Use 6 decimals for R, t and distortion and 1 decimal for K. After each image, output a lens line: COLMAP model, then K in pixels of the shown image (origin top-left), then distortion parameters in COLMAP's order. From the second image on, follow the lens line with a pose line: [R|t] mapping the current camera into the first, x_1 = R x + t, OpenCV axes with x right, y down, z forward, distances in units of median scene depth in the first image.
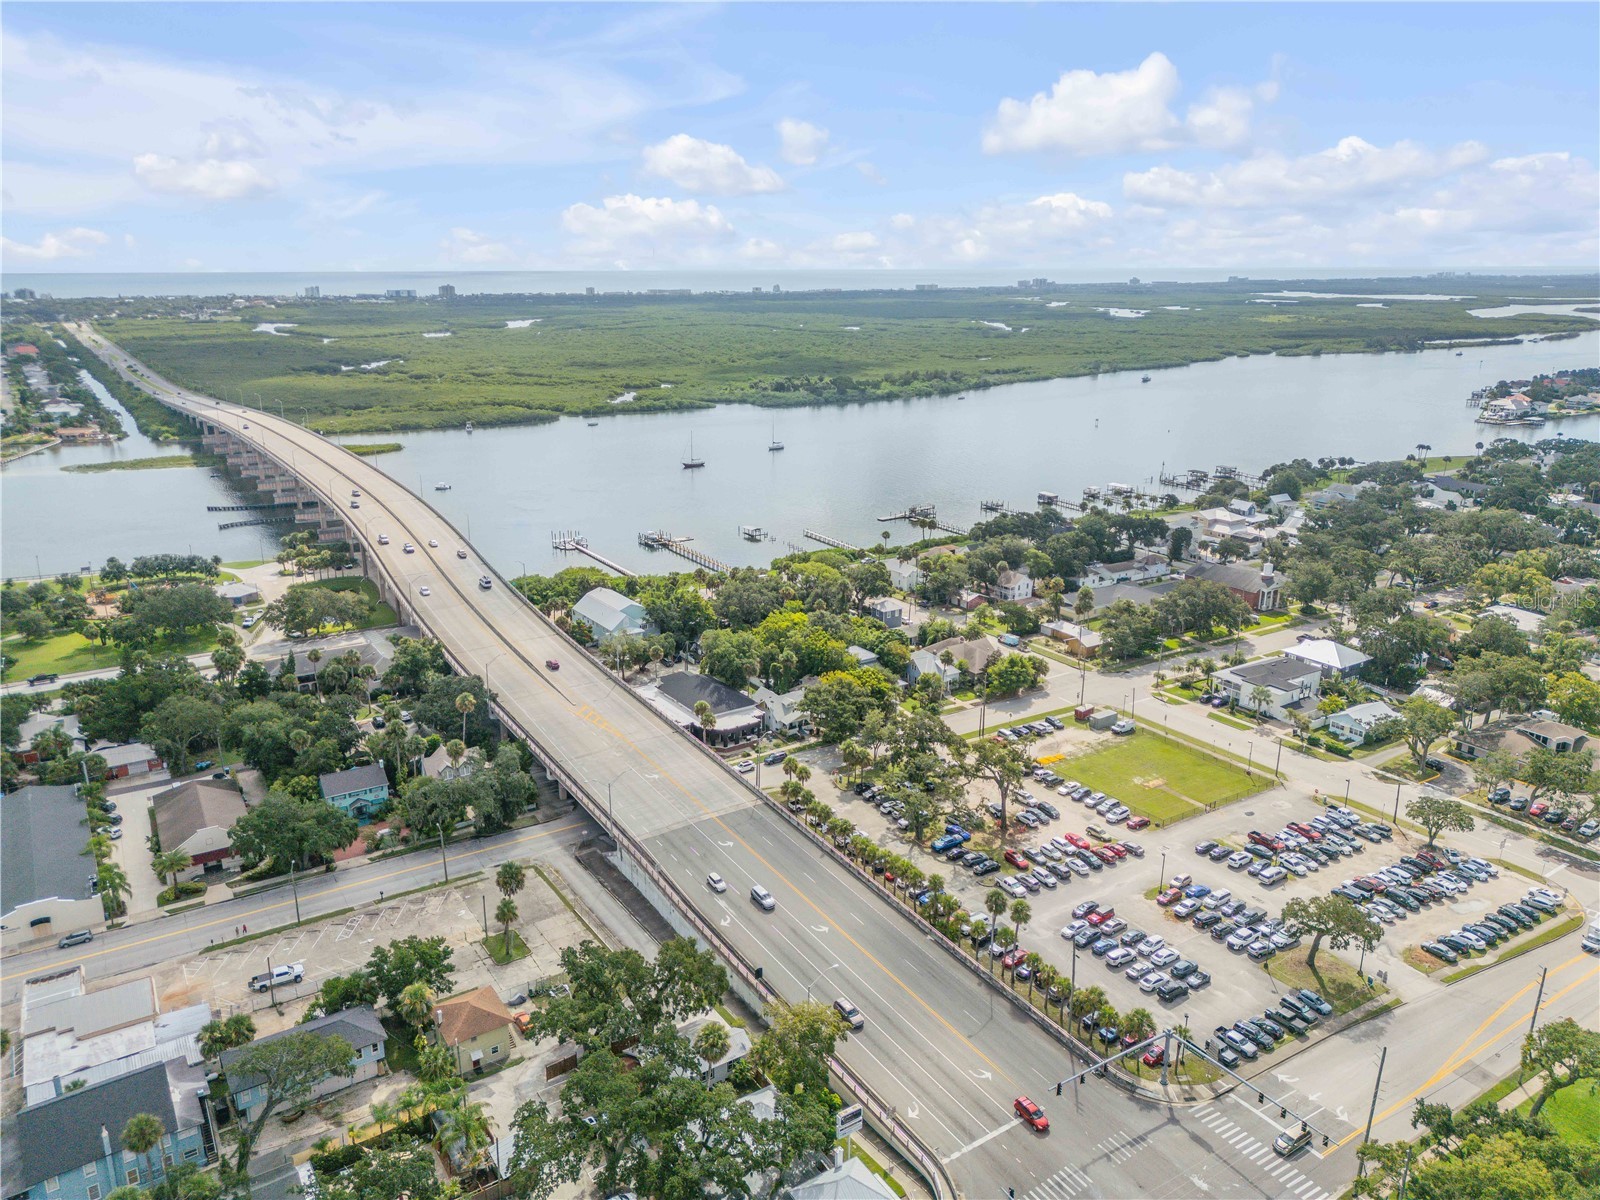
lens RADIAL K [[1116.8, 0, 798.6], [0, 1116.8, 604.6], [0, 0, 1]] dist [0.095486, -0.100815]
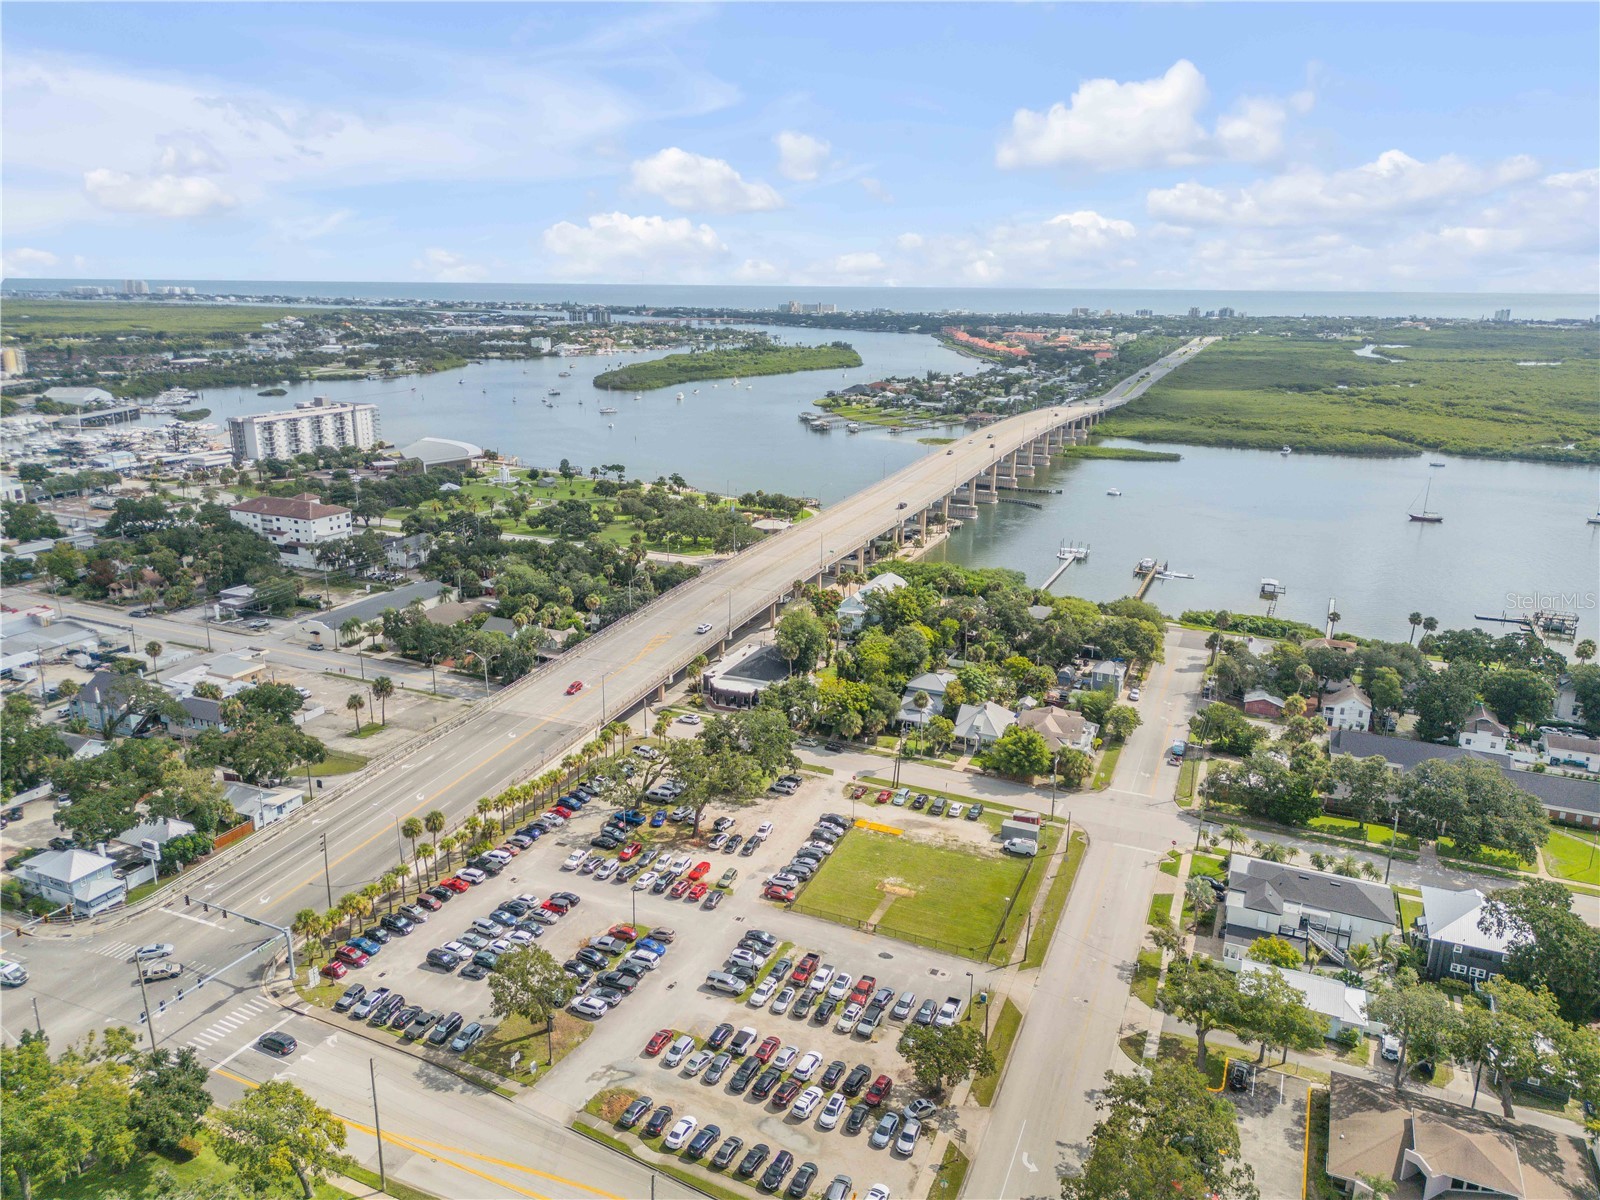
lens RADIAL K [[1119.7, 0, 797.2], [0, 1119.7, 605.8], [0, 0, 1]] dist [0.066996, -0.053552]
pose [[0.542379, 0.235187, -0.806543, 0.723596], [-0.249636, 0.961773, 0.112578, -0.093358], [0.802189, 0.140282, 0.580357, 0.358032]]
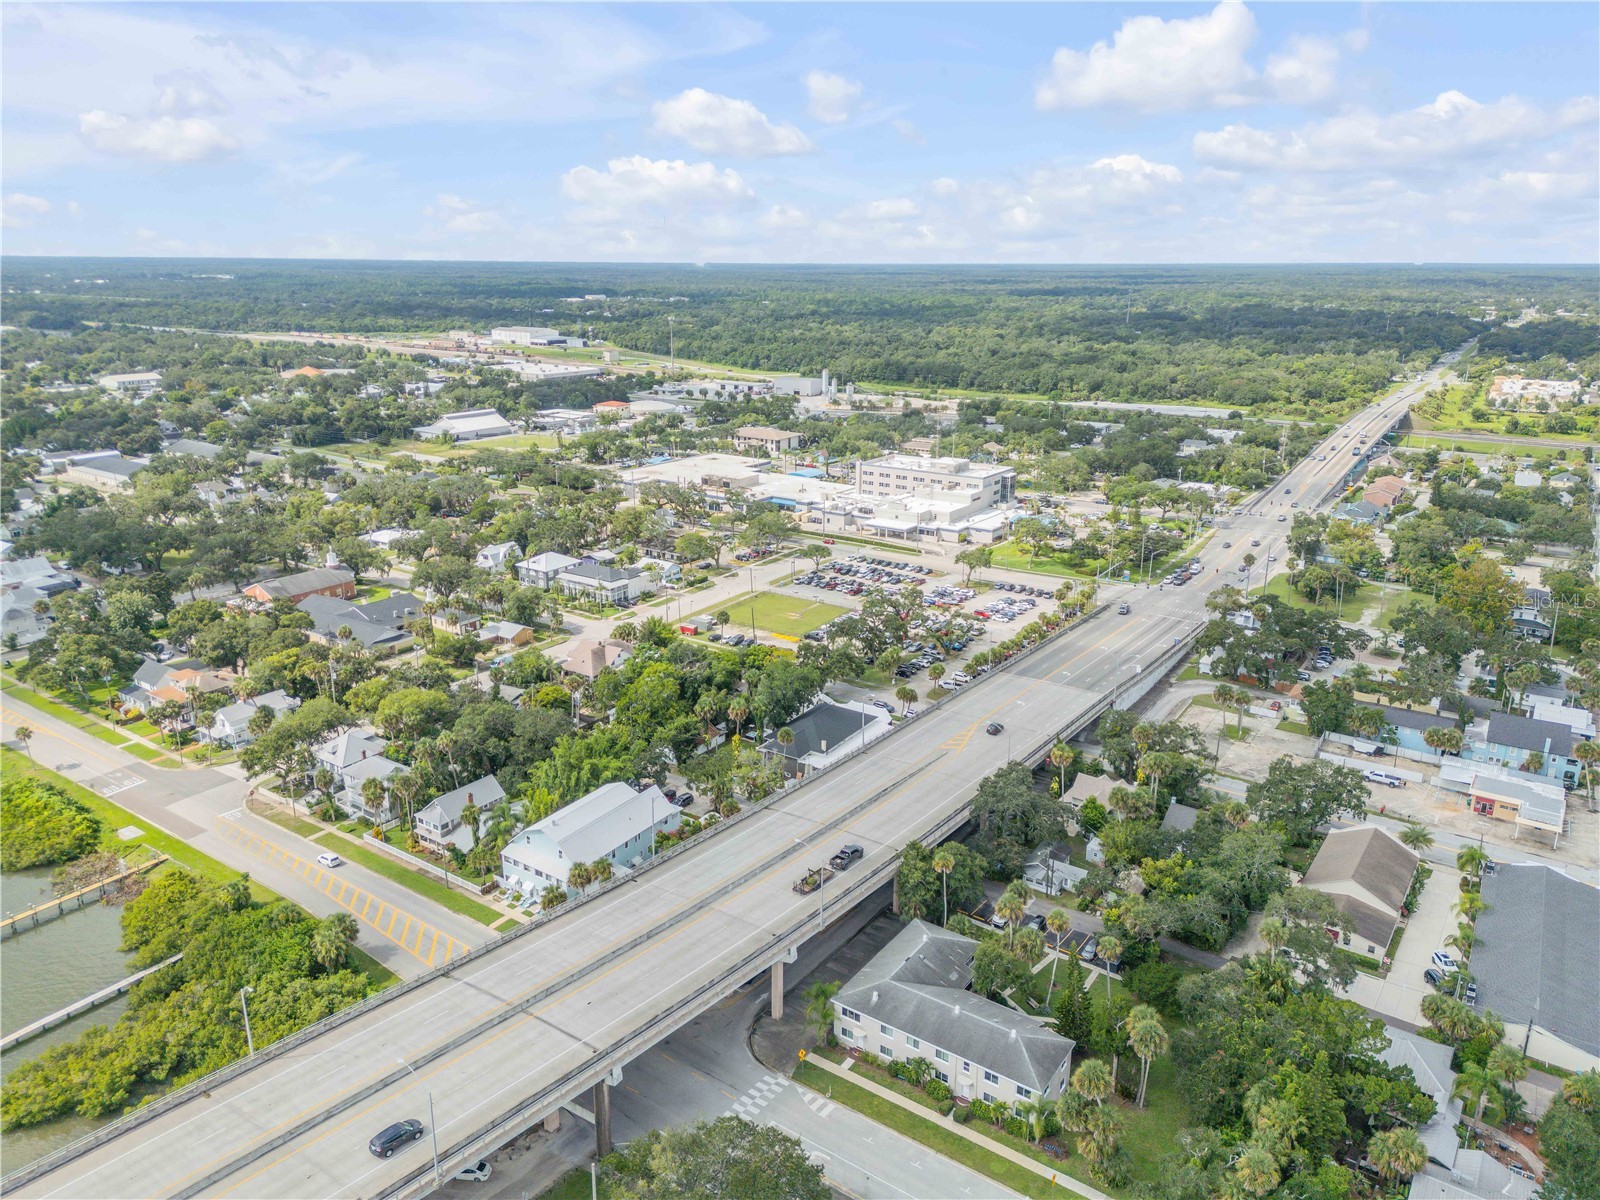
lens RADIAL K [[1124.1, 0, 800.0], [0, 1124.1, 600.0], [0, 0, 1]] dist [0.067923, -0.063999]
pose [[-0.380542, -0.263801, 0.886339, -0.795528], [0.263265, 0.887886, 0.377292, -0.330923], [-0.886498, 0.376918, -0.268429, 1.125197]]
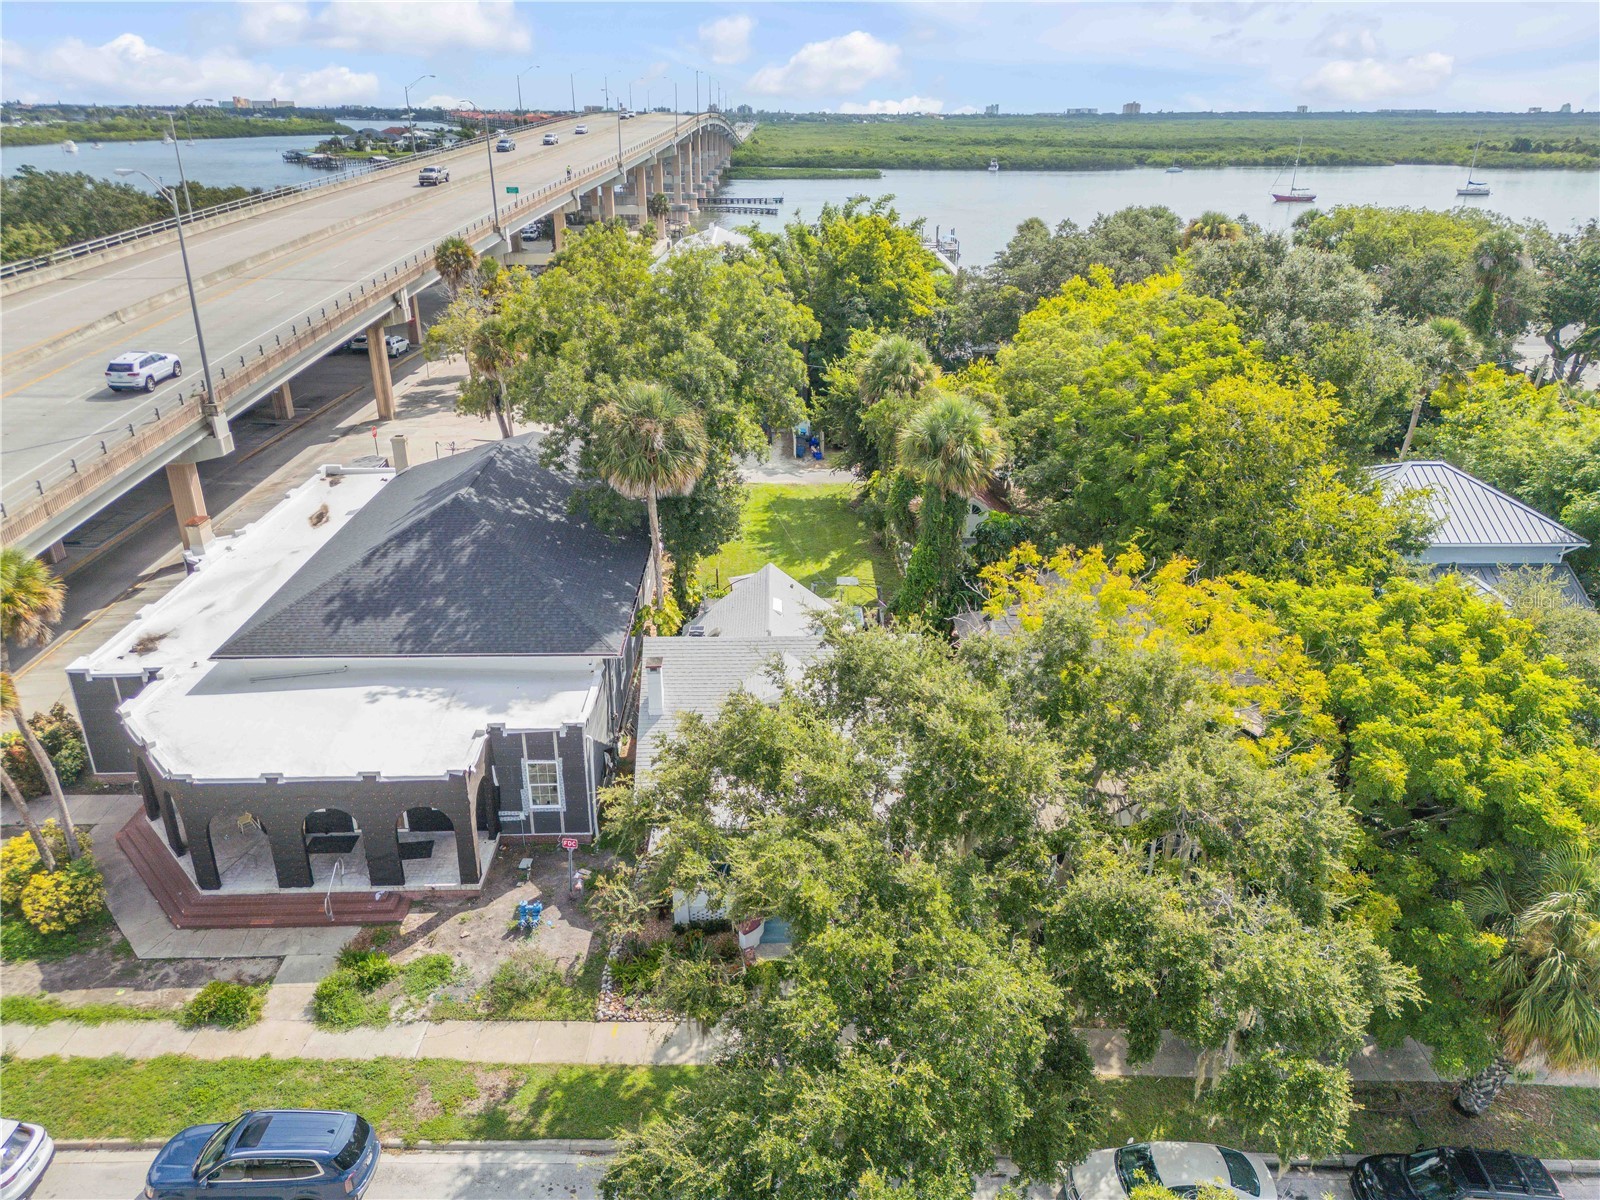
lens RADIAL K [[1124.1, 0, 800.0], [0, 1124.1, 600.0], [0, 0, 1]] dist [0.067923, -0.063999]
pose [[0.839493, 0.217454, -0.497961, 0.059928], [-0.159132, 0.974639, 0.157338, 0.045799], [0.519546, -0.052842, 0.852807, 0.789148]]
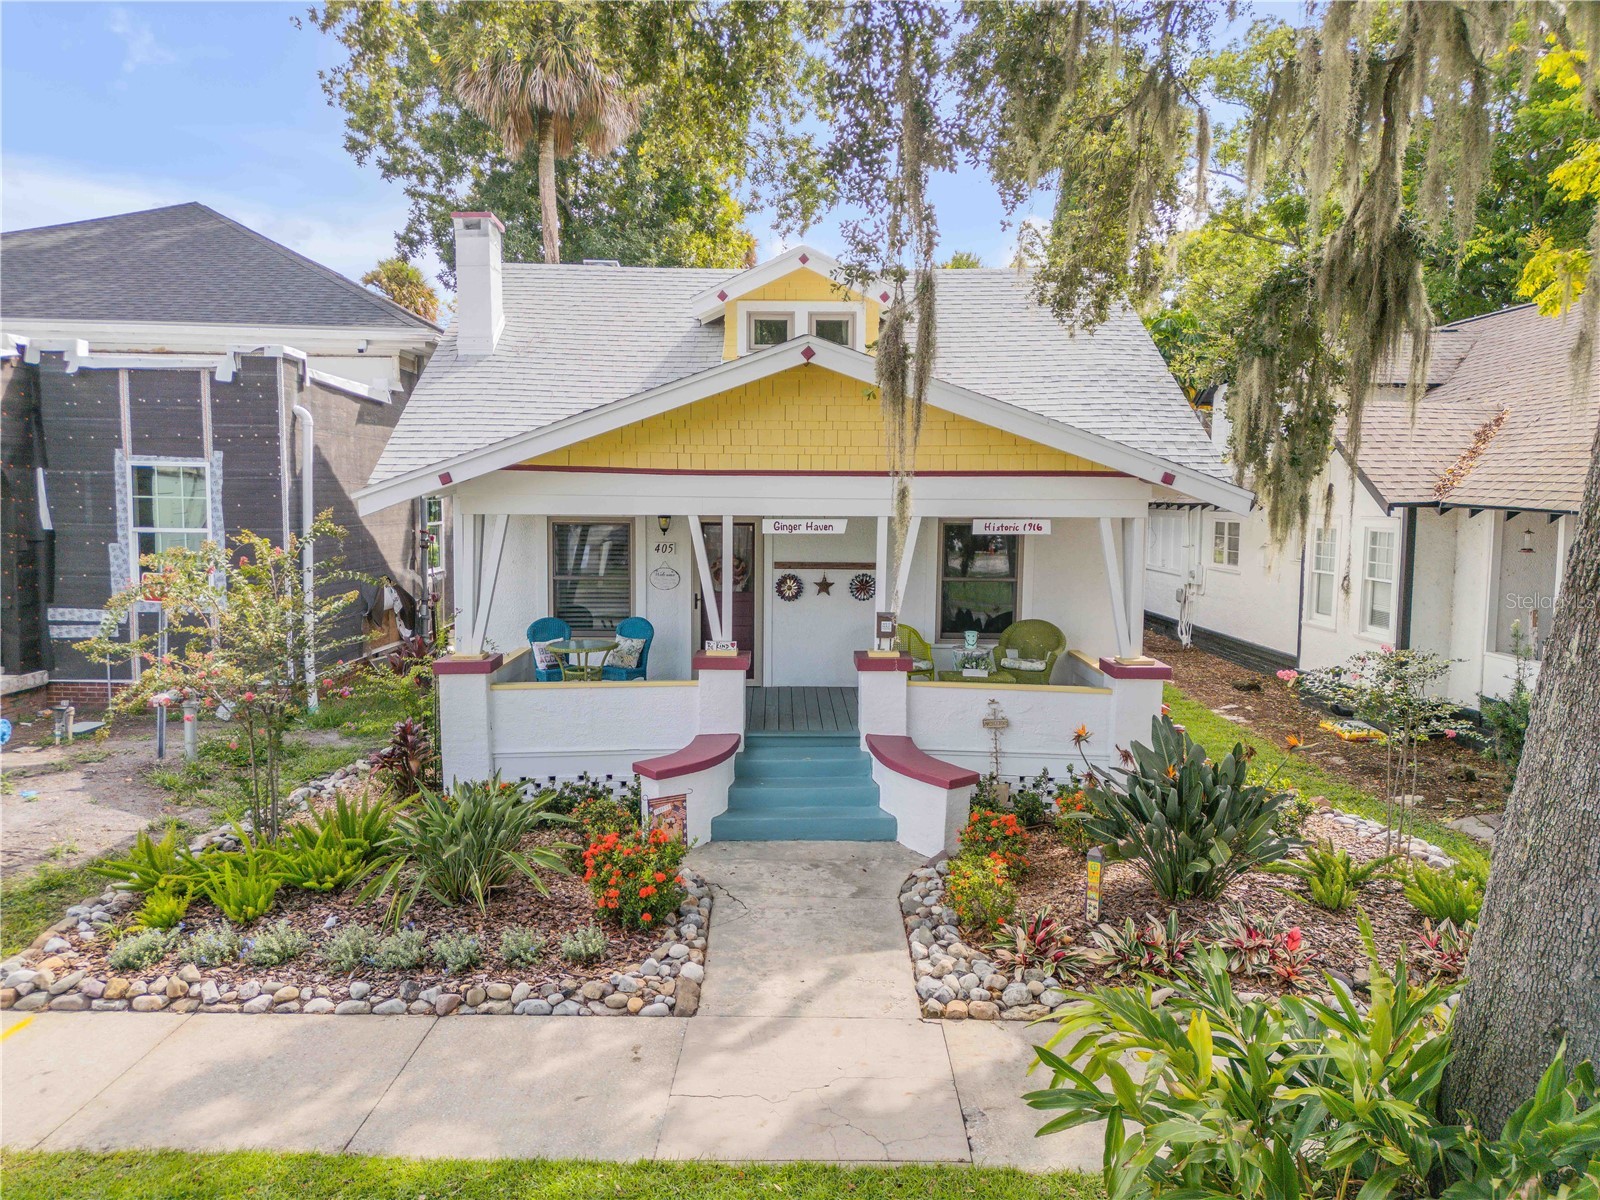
lens RADIAL K [[1119.7, 0, 797.2], [0, 1119.7, 605.8], [0, 0, 1]] dist [0.066996, -0.053552]
pose [[0.834367, 0.060541, -0.547875, 0.023539], [-0.167250, 0.974897, -0.146980, 0.101419], [0.525224, 0.214267, 0.823547, 0.862247]]
